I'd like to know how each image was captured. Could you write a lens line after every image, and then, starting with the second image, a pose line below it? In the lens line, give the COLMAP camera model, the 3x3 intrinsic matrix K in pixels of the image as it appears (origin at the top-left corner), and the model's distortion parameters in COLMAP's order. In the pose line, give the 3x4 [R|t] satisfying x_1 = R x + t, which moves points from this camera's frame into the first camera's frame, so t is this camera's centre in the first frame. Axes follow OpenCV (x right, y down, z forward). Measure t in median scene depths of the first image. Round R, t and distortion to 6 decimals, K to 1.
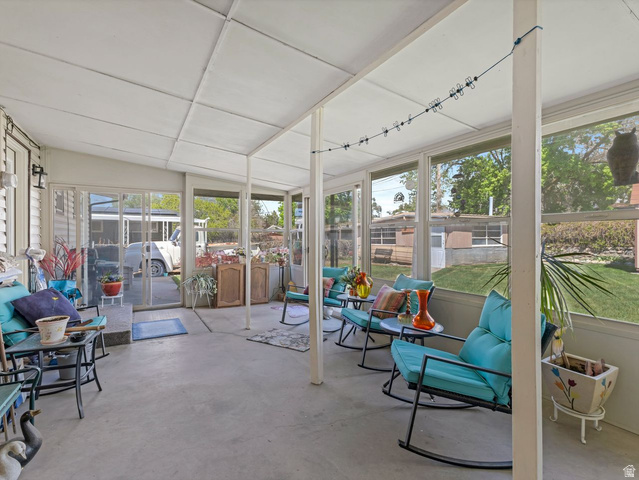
lens RADIAL K [[316.2, 0, 319.5], [0, 316.2, 240.0], [0, 0, 1]] dist [0.014555, 0.000243]
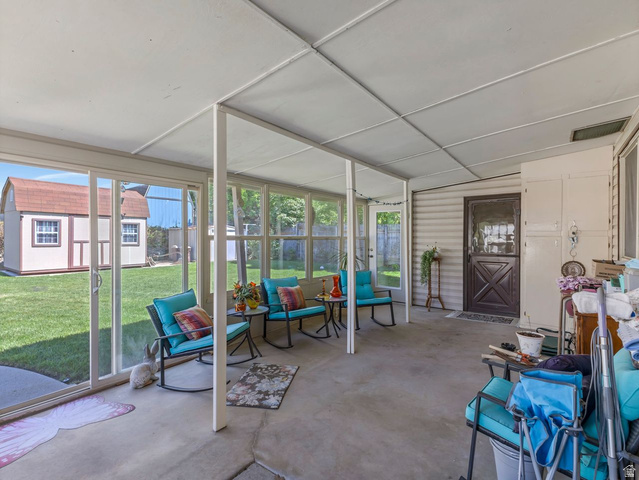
lens RADIAL K [[316.2, 0, 319.5], [0, 316.2, 240.0], [0, 0, 1]] dist [0.014555, 0.000243]
pose [[-0.388822, -0.006611, 0.921289, -0.870723], [0.009681, 0.999890, 0.011261, -0.049116], [-0.921262, 0.013298, -0.388715, 1.162315]]
